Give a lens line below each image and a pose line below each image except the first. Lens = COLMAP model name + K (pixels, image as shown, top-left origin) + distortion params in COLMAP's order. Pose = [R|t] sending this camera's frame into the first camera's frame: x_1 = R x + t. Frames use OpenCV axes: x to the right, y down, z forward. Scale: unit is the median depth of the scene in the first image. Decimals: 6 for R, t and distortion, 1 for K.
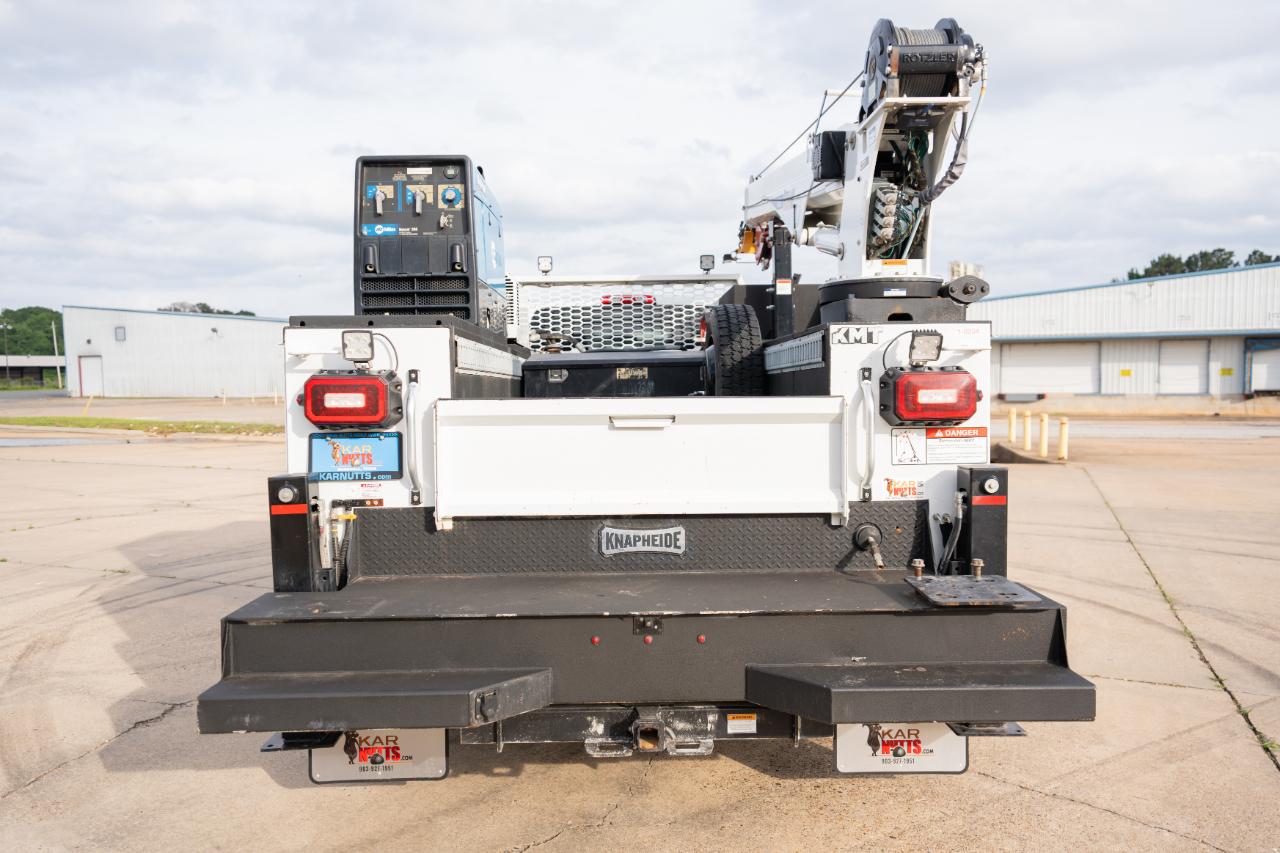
lens RADIAL K [[937.9, 0, 640.0], [0, 937.9, 426.5], [0, 0, 1]] dist [0.003597, 0.001168]
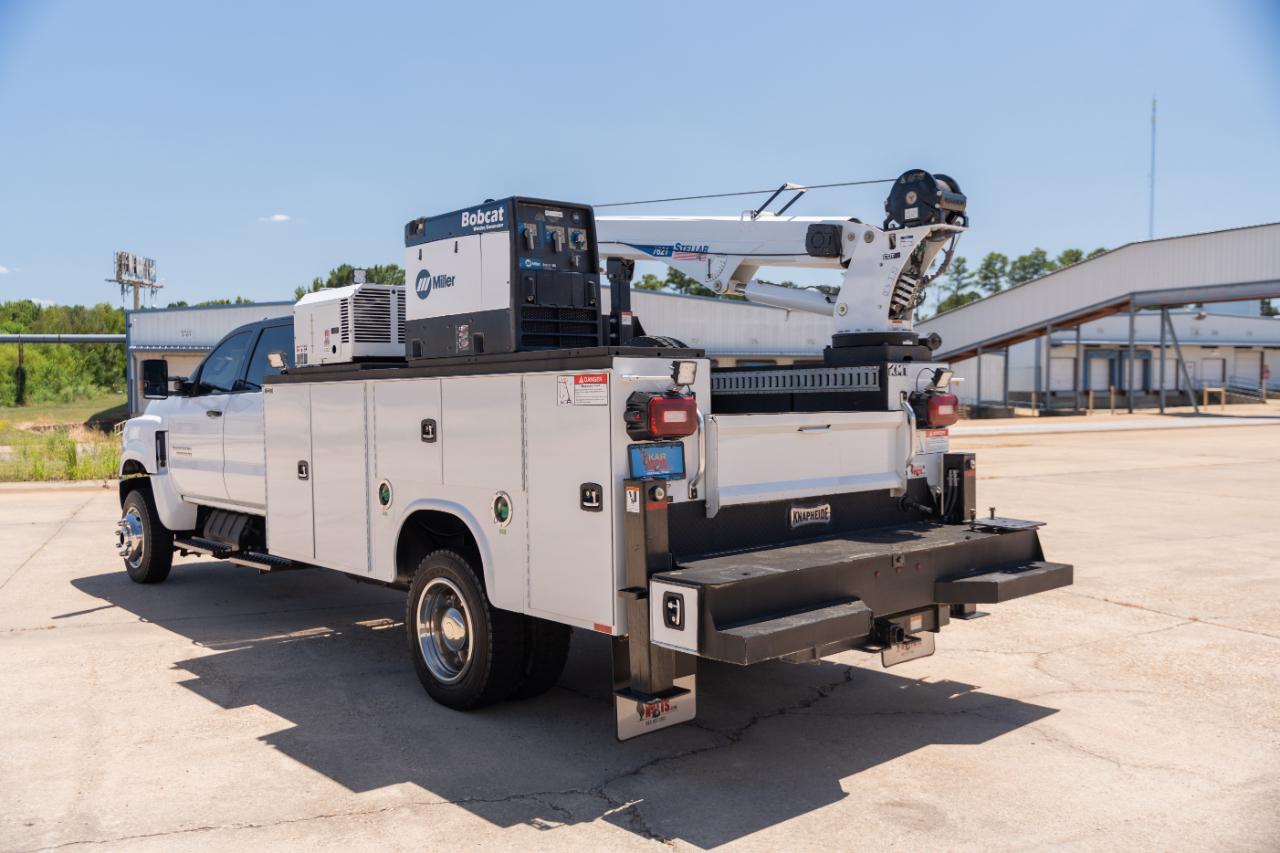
lens RADIAL K [[1095.3, 0, 640.0], [0, 1095.3, 426.5], [0, 0, 1]] dist [0.012853, -0.002745]
pose [[0.761283, -0.016615, 0.648206, -1.229112], [0.030442, 0.999485, -0.010133, -0.001042], [-0.647704, 0.027447, 0.761397, -0.073556]]
